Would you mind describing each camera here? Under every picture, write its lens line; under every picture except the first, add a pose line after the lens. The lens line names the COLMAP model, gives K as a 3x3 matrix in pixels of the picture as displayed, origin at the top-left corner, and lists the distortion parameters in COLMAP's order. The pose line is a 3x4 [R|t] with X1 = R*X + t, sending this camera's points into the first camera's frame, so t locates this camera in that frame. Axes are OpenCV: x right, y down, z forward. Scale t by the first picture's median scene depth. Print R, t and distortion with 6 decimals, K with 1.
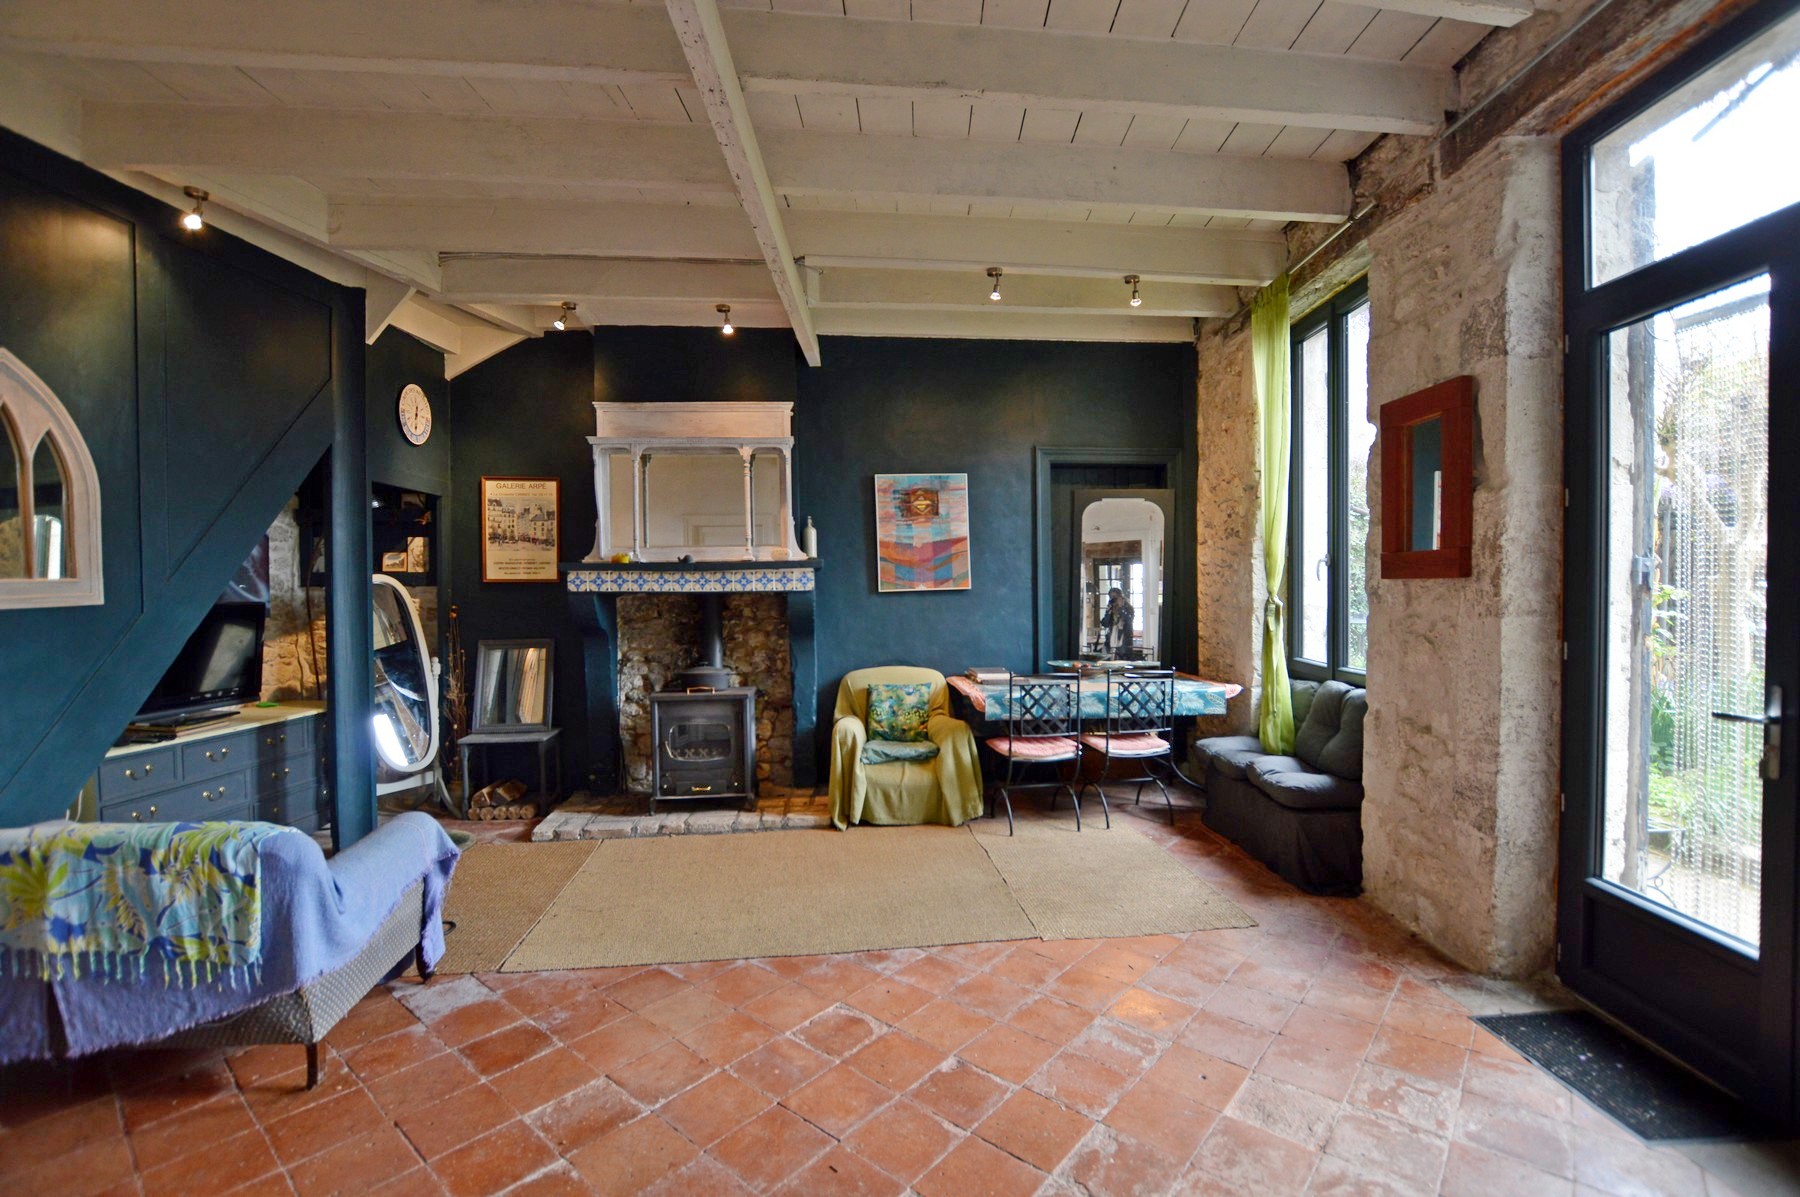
lens RADIAL K [[796.1, 0, 904.8], [0, 796.1, 599.9], [0, 0, 1]] dist [-0.036874, 0.005281]
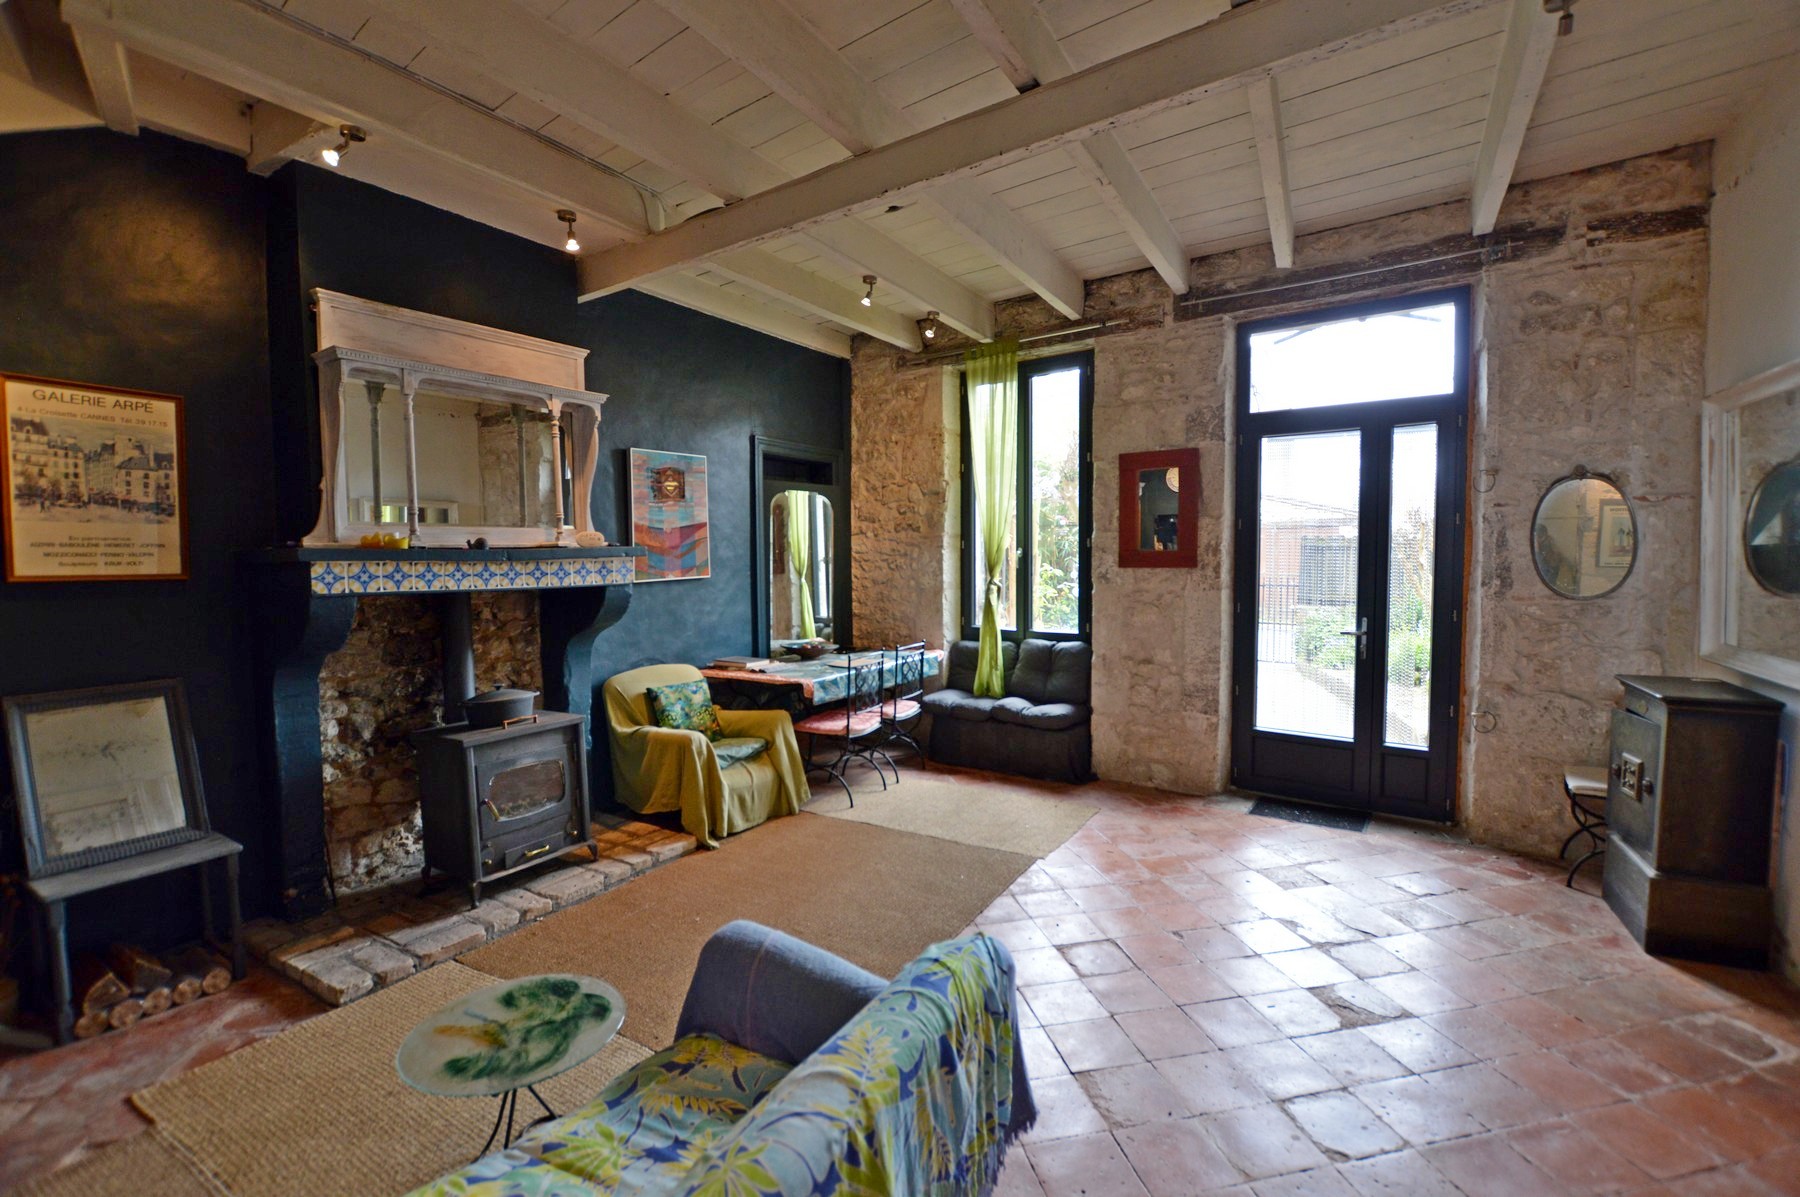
lens RADIAL K [[796.1, 0, 904.8], [0, 796.1, 599.9], [0, 0, 1]] dist [-0.036874, 0.005281]
pose [[0.613731, -0.040273, 0.788487, -0.616110], [0.018634, 0.999159, 0.036528, -0.019881], [-0.789295, -0.007726, 0.613965, 0.265311]]
